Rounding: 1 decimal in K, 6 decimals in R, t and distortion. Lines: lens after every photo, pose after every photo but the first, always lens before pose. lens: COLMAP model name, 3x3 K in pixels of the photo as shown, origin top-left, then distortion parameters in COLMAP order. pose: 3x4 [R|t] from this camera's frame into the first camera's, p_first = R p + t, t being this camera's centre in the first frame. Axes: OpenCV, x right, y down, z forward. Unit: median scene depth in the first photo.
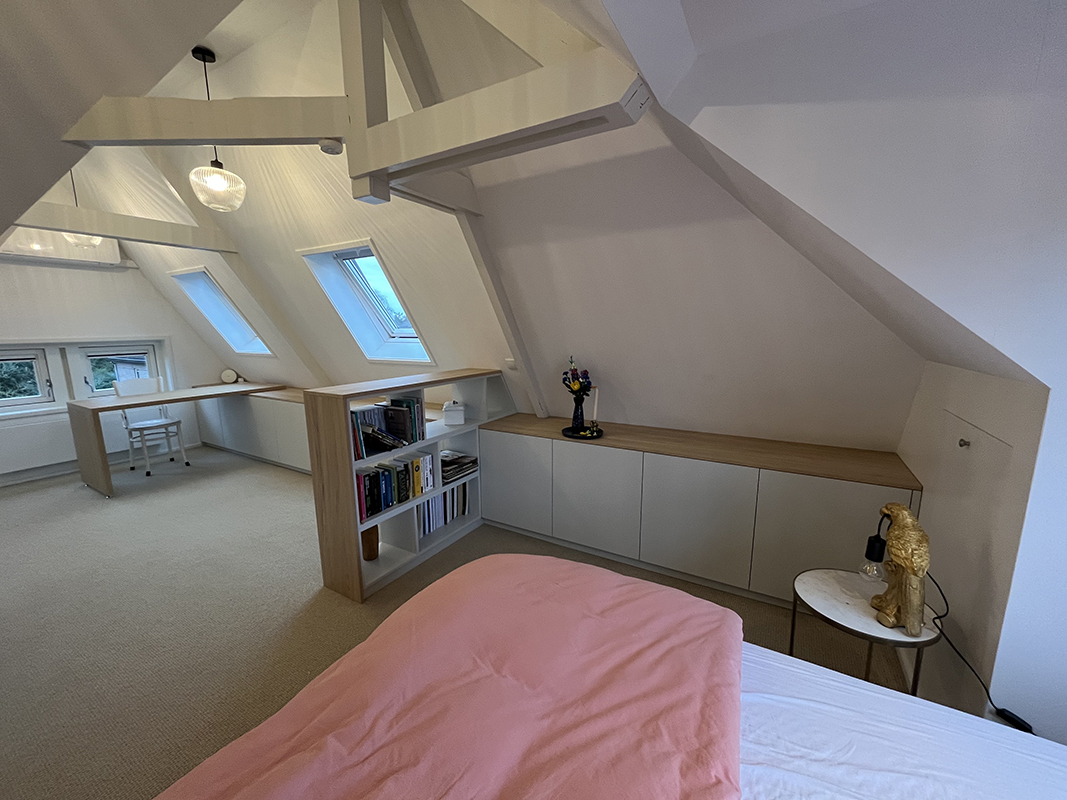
lens RADIAL K [[435.0, 0, 527.0], [0, 435.0, 398.8], [0, 0, 1]] dist [0.012868, -0.000314]
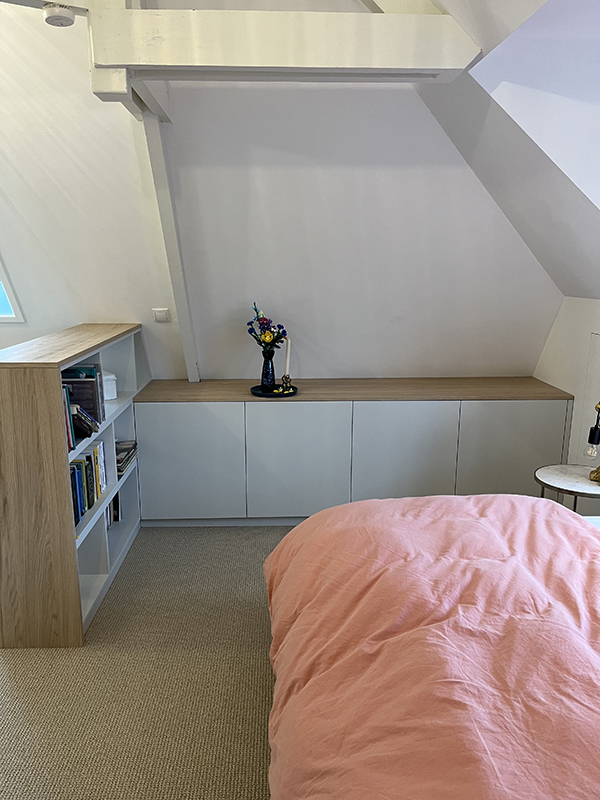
lens RADIAL K [[615.3, 0, 301.0], [0, 615.3, 397.8], [0, 0, 1]] dist [0.043584, -0.024414]
pose [[0.840233, -0.108199, 0.531321, -0.510958], [0.080816, 0.993933, 0.074605, 0.004372], [-0.536169, -0.019747, 0.843879, -0.066550]]
